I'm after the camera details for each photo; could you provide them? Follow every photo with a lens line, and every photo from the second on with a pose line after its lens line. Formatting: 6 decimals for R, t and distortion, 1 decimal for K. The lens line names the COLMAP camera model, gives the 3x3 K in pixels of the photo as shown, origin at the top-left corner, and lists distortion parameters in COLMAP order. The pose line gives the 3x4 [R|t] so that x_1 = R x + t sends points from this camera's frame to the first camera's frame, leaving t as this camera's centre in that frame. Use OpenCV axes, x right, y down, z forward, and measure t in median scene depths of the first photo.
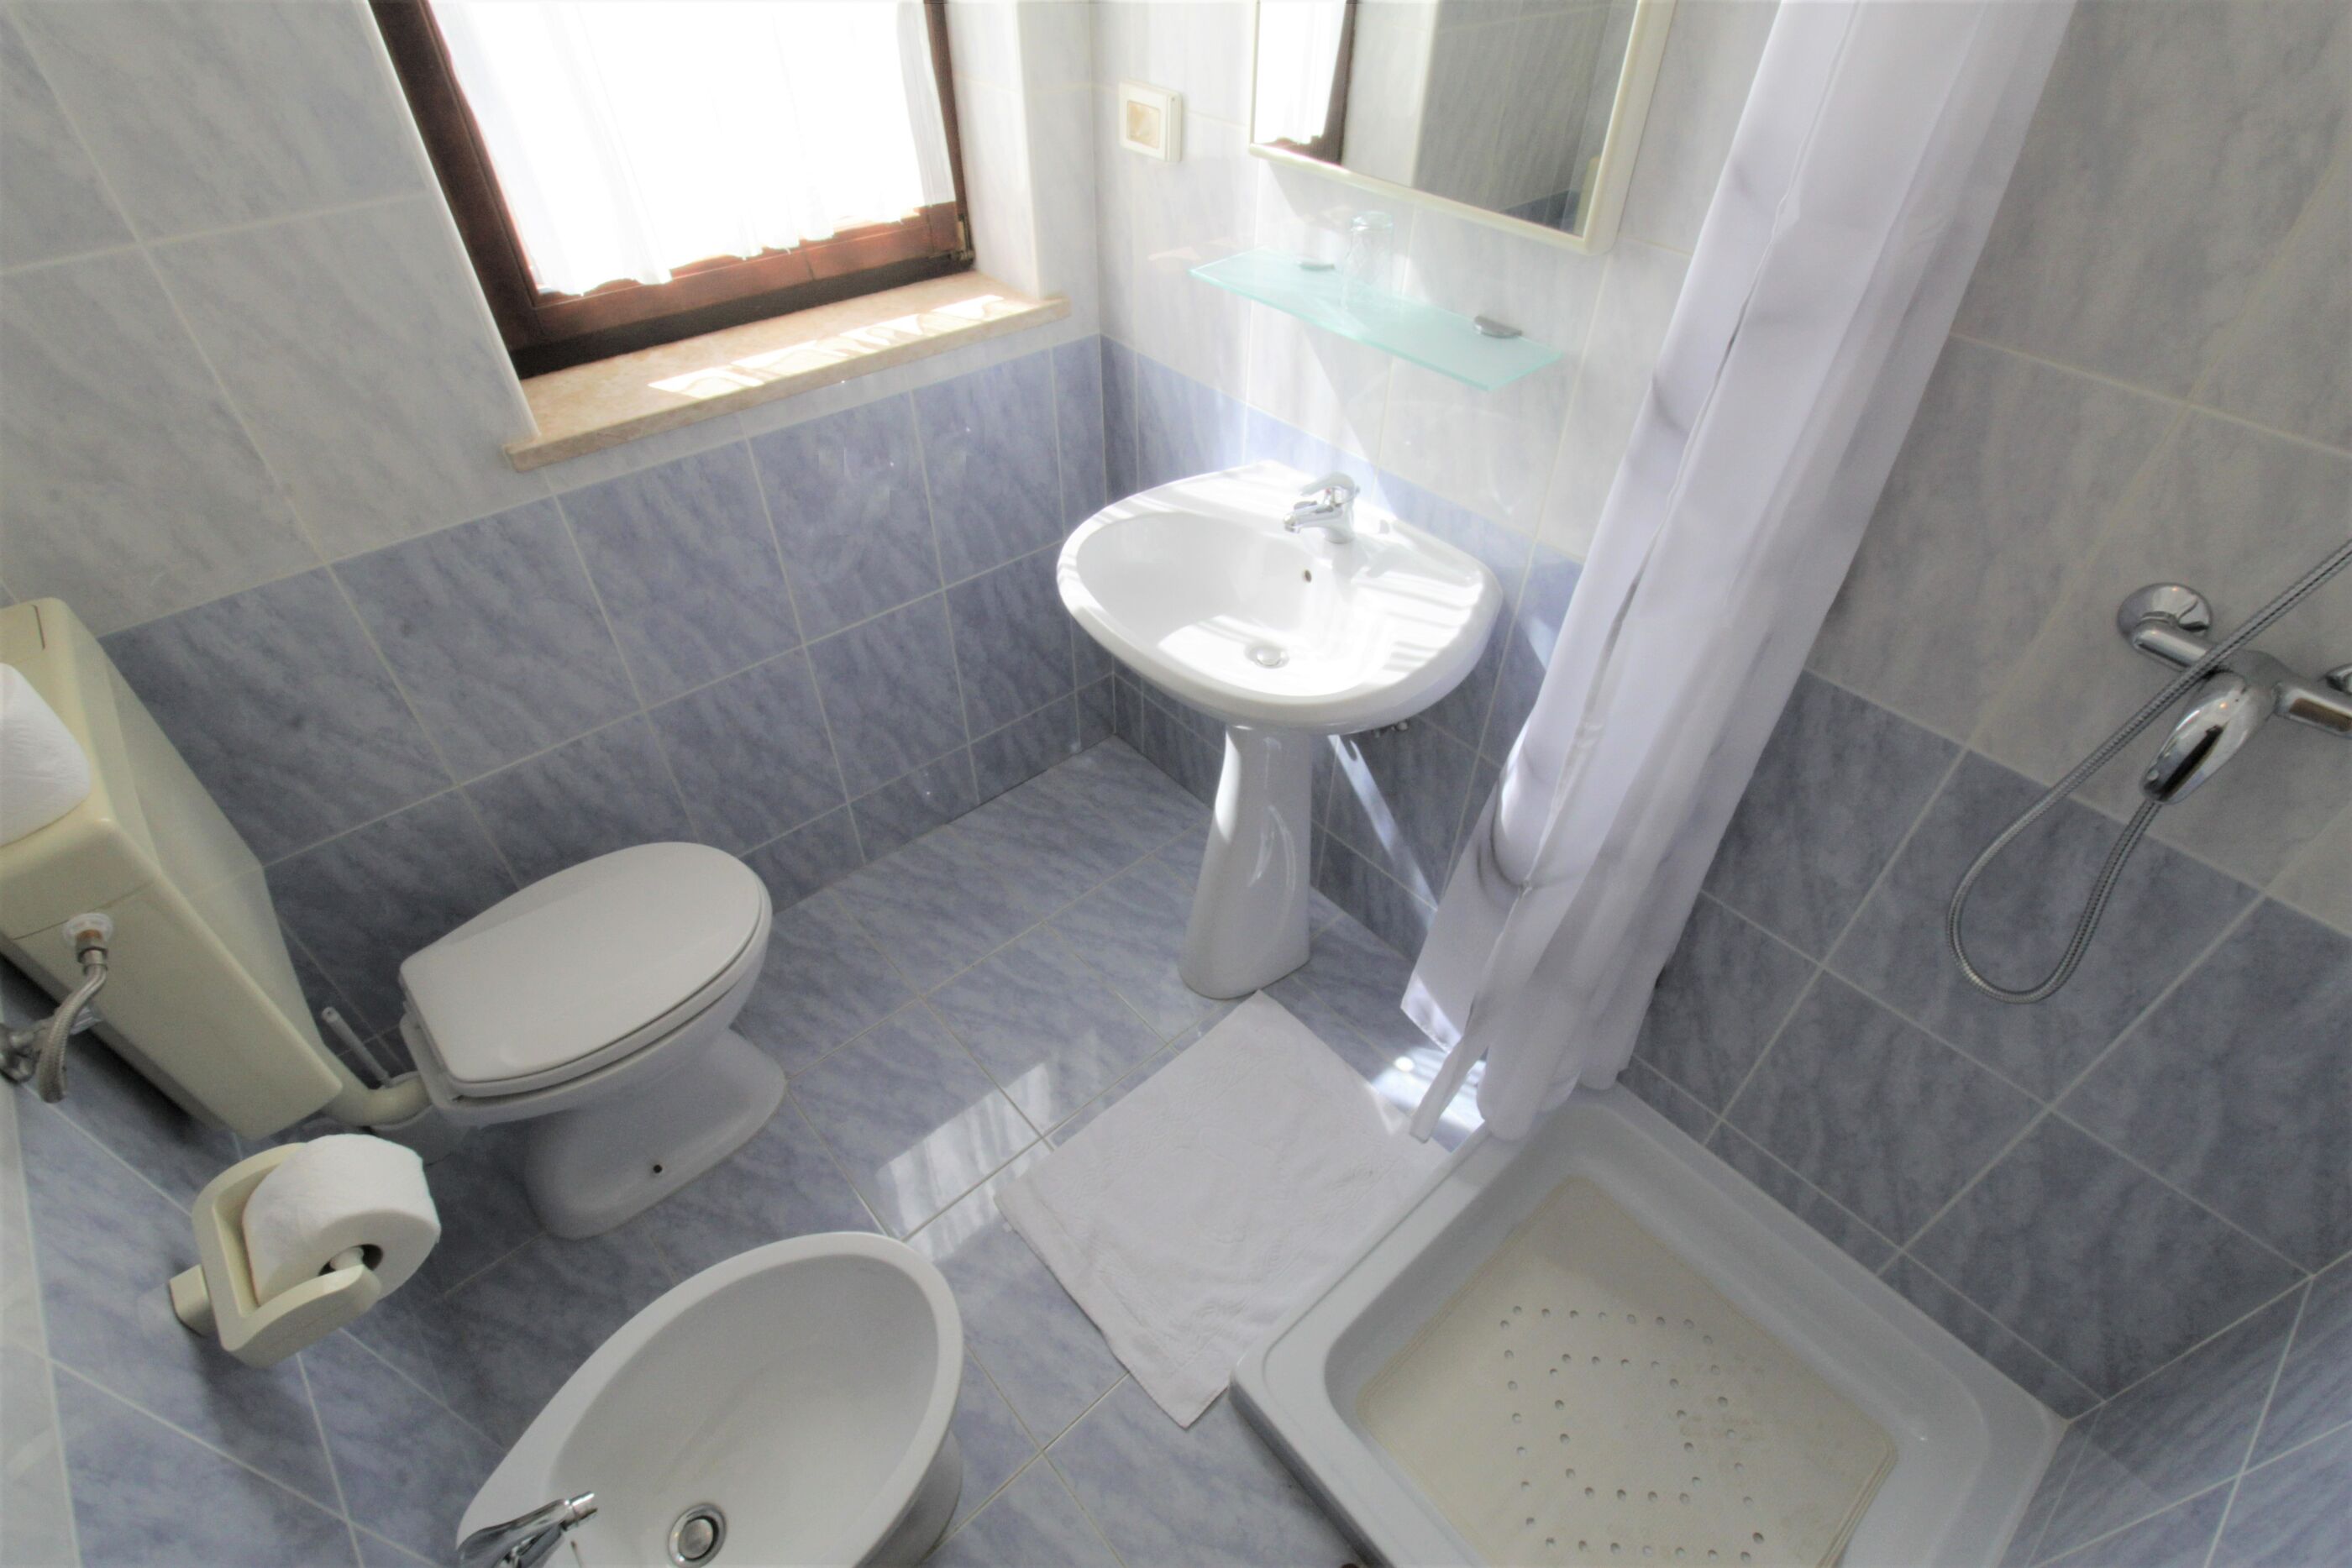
lens RADIAL K [[1041.0, 0, 1159.3], [0, 1041.0, 747.2], [0, 0, 1]] dist [-0.001807, -0.013173]
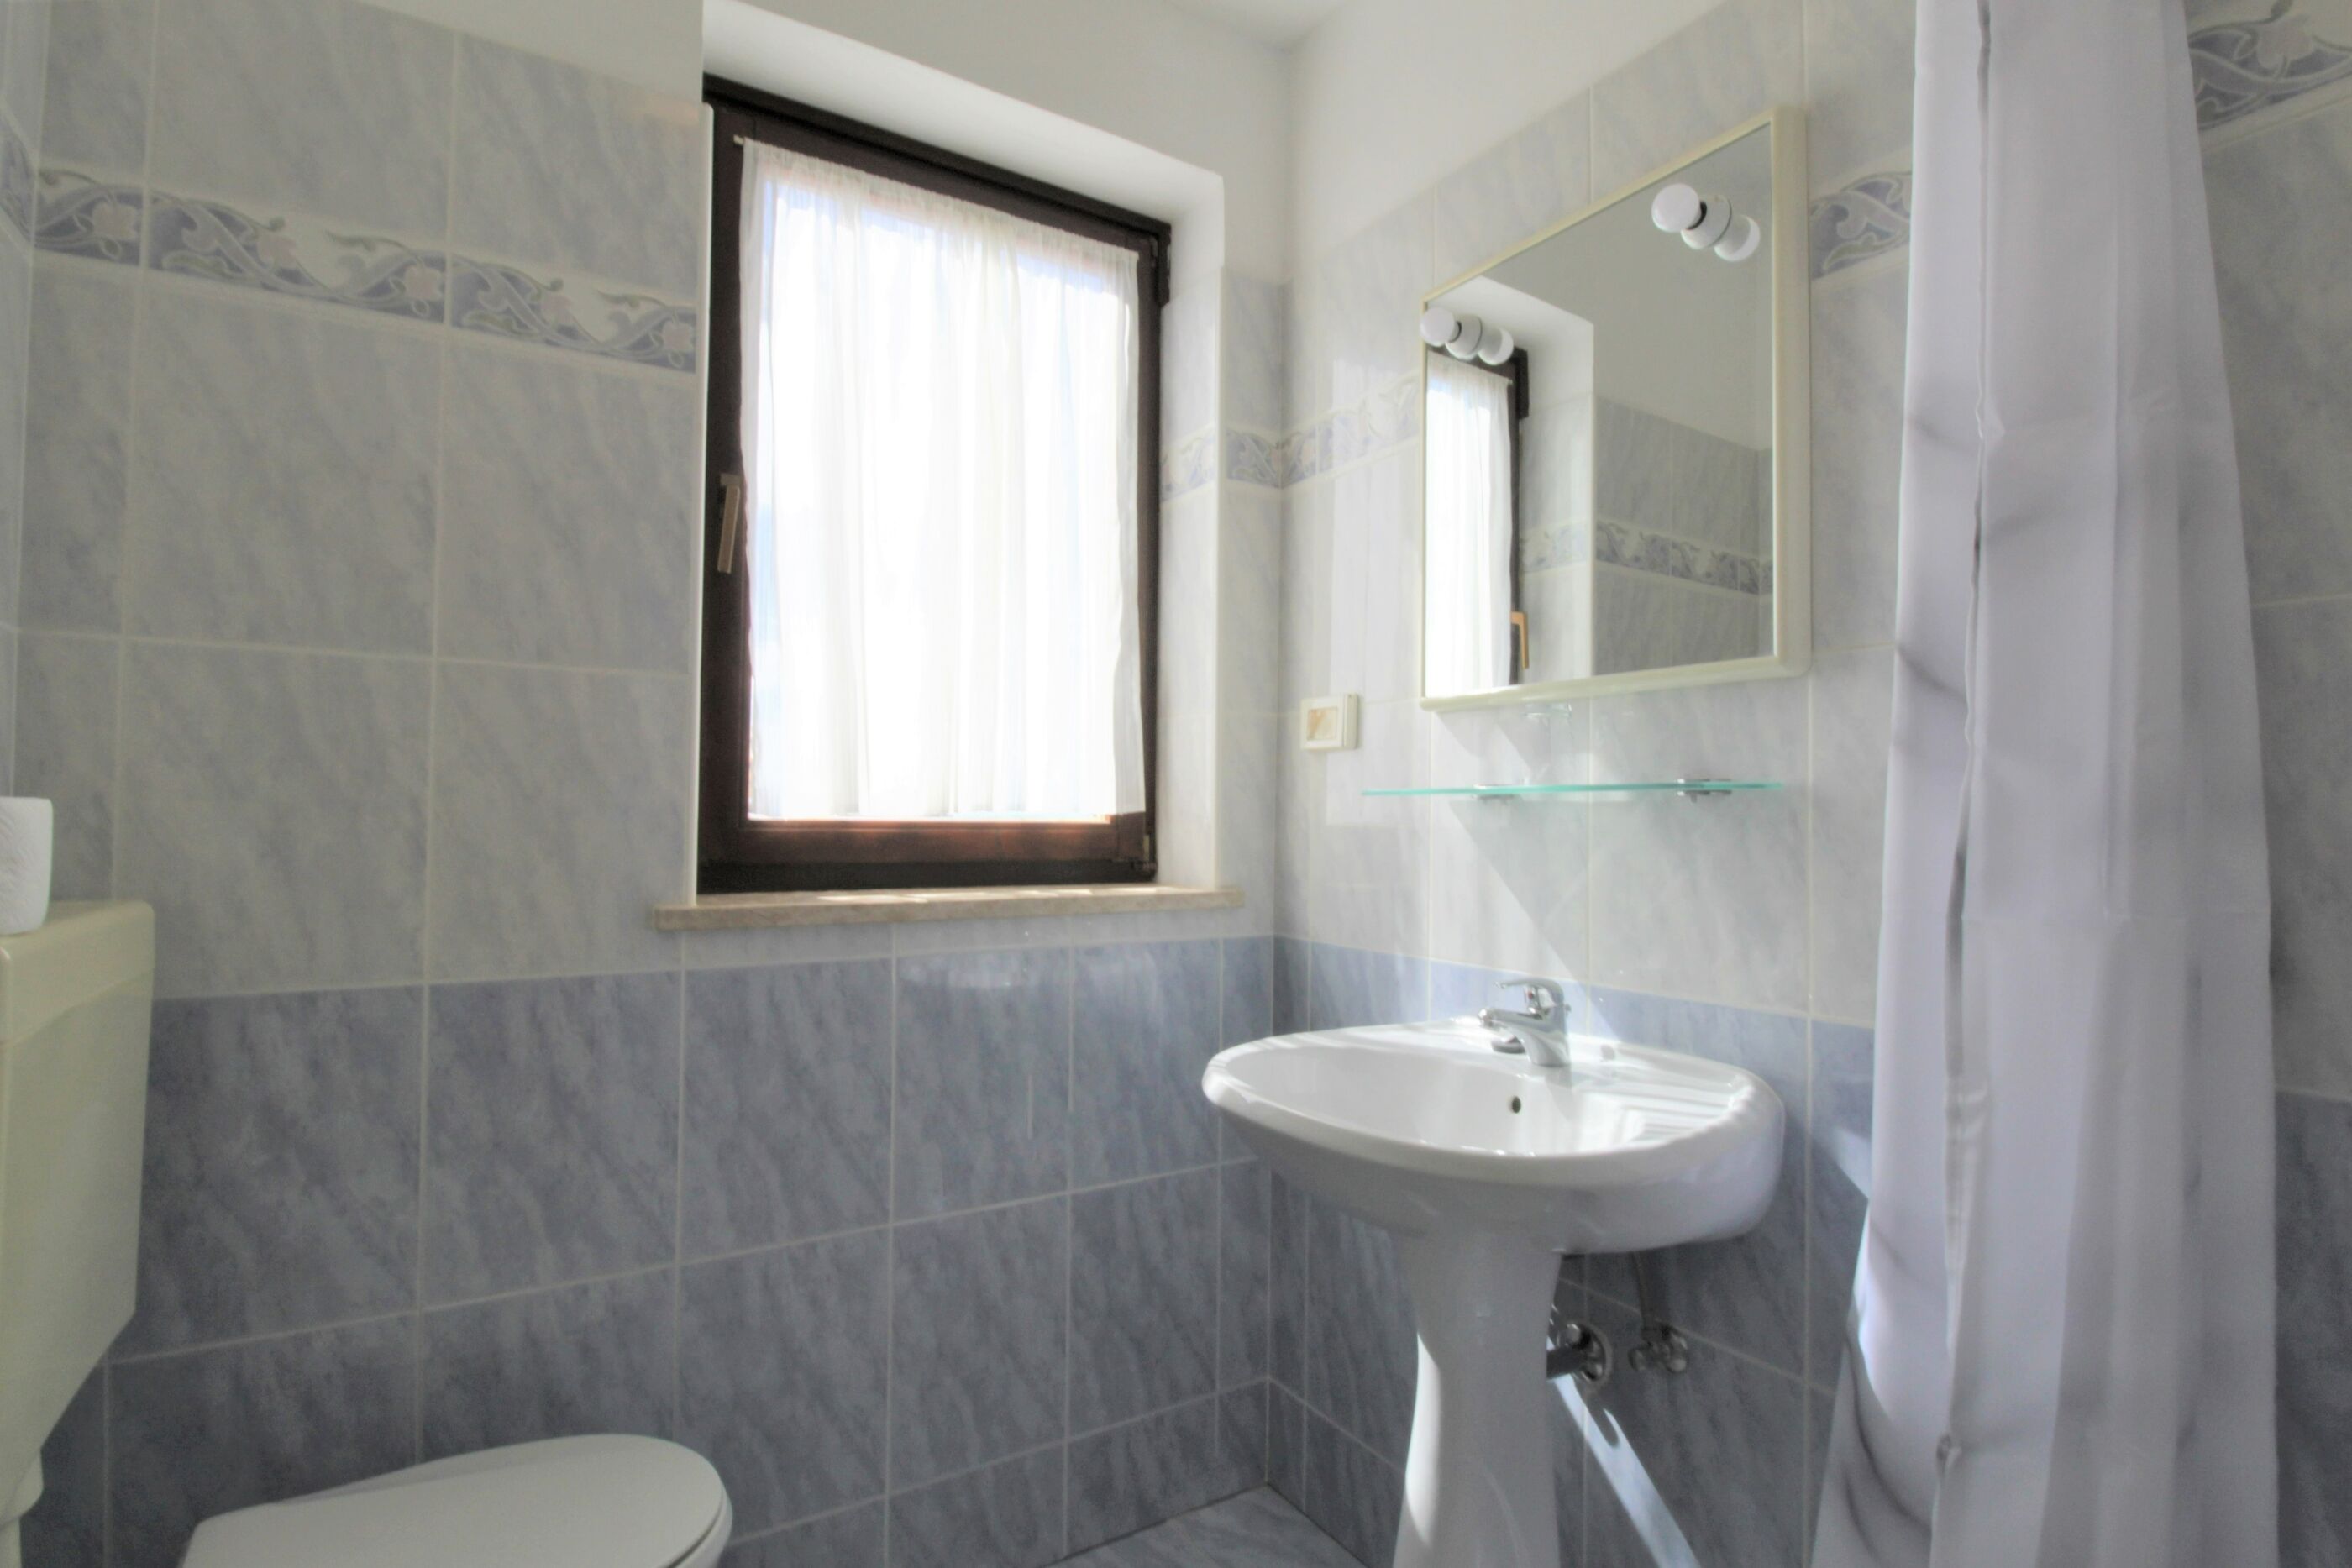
lens RADIAL K [[1084.8, 0, 1186.0], [0, 1084.8, 794.8], [0, 0, 1]] dist [-0.001074, -0.011032]
pose [[0.988996, 0.013105, -0.147358, 0.011354], [-0.108730, 0.739829, -0.663951, 0.223491], [0.100319, 0.672668, 0.733113, 0.197791]]
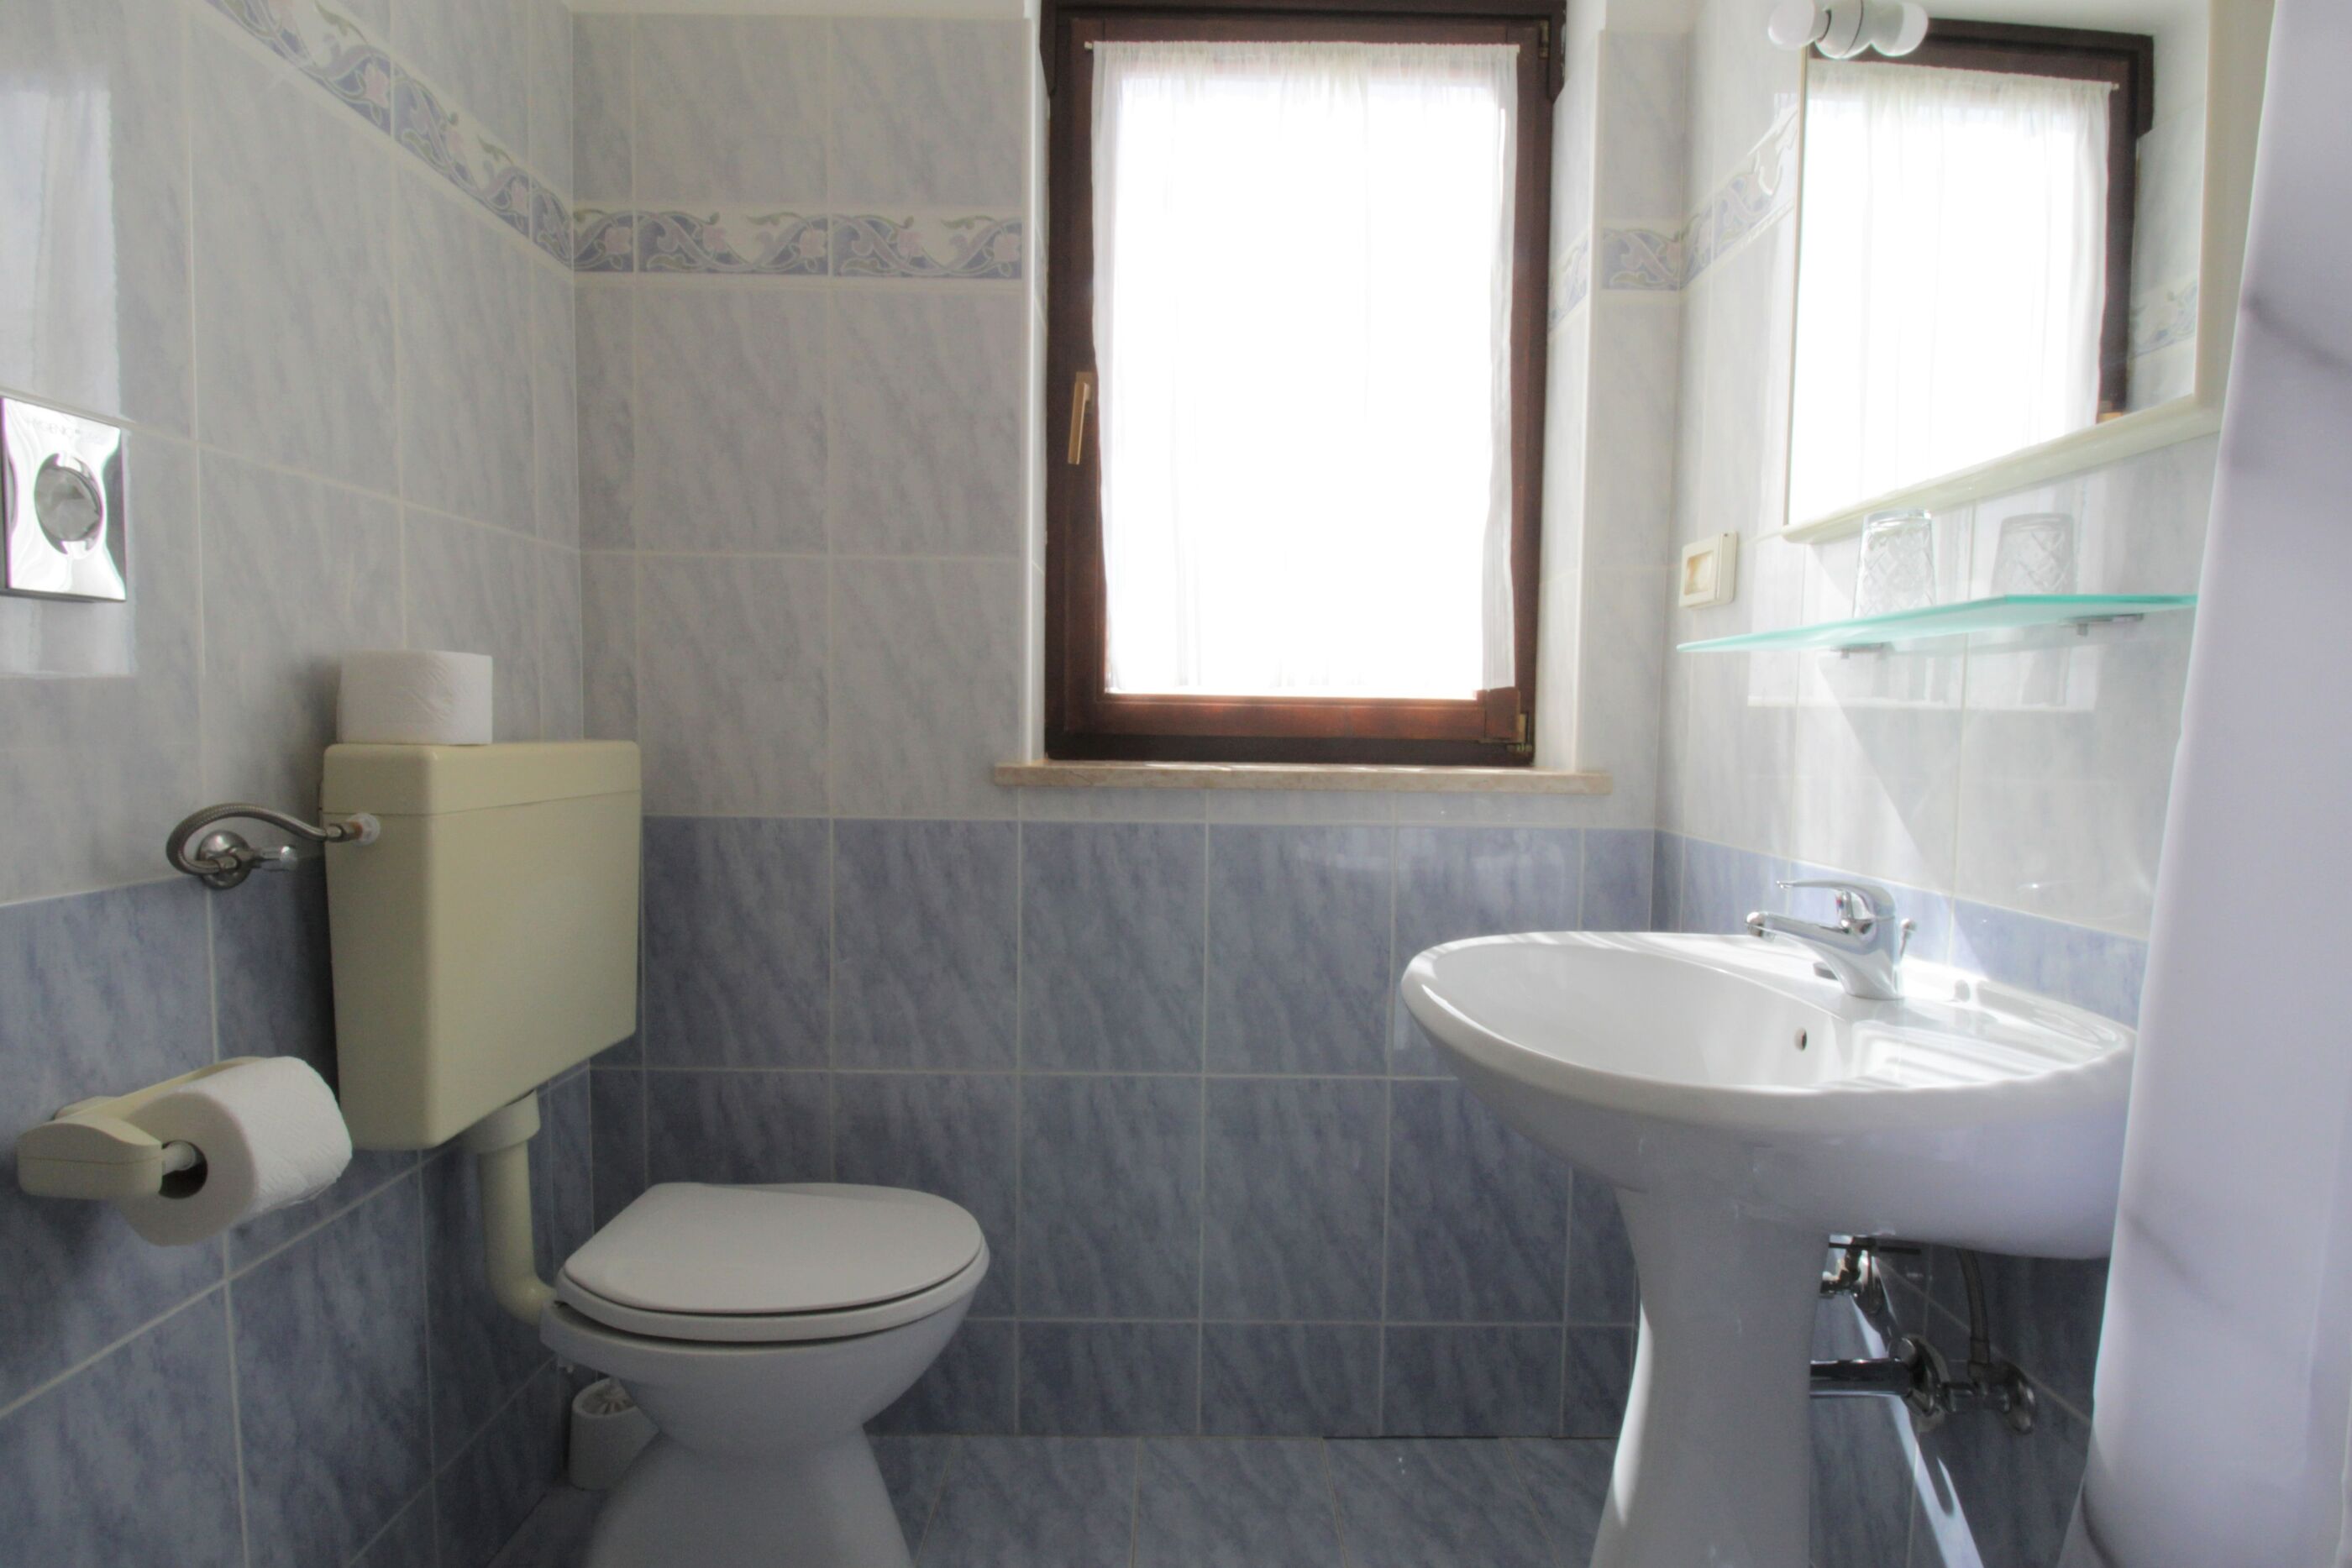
lens RADIAL K [[1094.5, 0, 1198.2], [0, 1094.5, 784.5], [0, 0, 1]] dist [-0.000222, -0.012160]
pose [[0.779162, 0.055842, -0.624330, 0.243605], [-0.426244, 0.777491, -0.462410, 0.158532], [0.459589, 0.626410, 0.629594, 0.318065]]
